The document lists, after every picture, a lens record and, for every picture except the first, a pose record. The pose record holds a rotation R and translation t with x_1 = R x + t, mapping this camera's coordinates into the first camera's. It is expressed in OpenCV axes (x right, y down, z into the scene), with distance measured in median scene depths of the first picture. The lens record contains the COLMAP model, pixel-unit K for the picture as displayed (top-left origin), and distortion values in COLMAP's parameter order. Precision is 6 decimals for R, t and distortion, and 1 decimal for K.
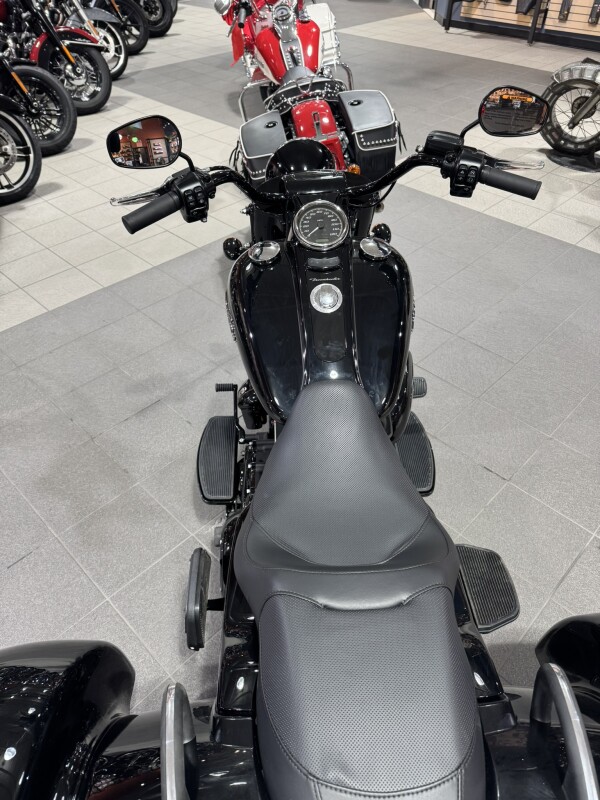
lens RADIAL K [[573.4, 0, 300.0], [0, 573.4, 400.0], [0, 0, 1]] dist [-0.000663, -0.003819]
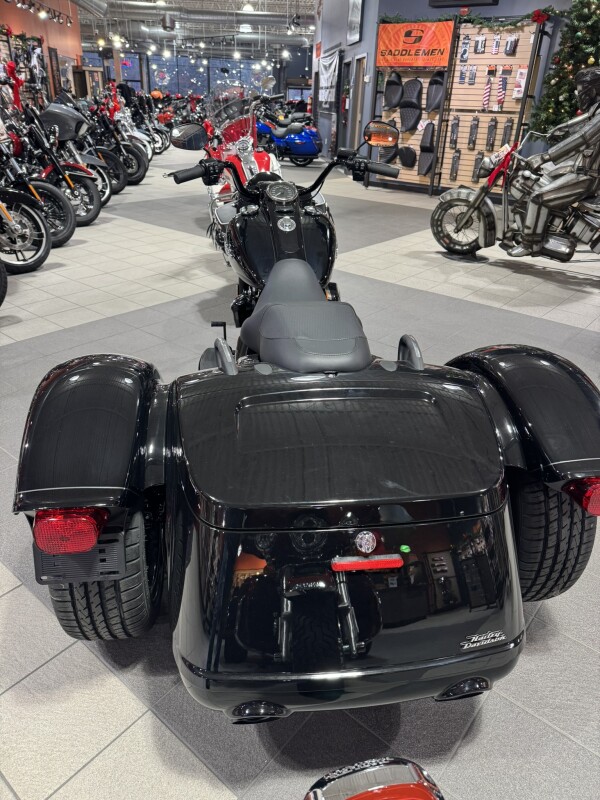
lens RADIAL K [[565.7, 0, 300.0], [0, 565.7, 400.0], [0, 0, 1]] dist [0.038112, -0.048253]
pose [[0.995517, -0.008545, 0.094200, -0.023071], [0.031626, 0.968662, -0.246360, 0.218094], [-0.089143, 0.248235, 0.964590, -0.158413]]
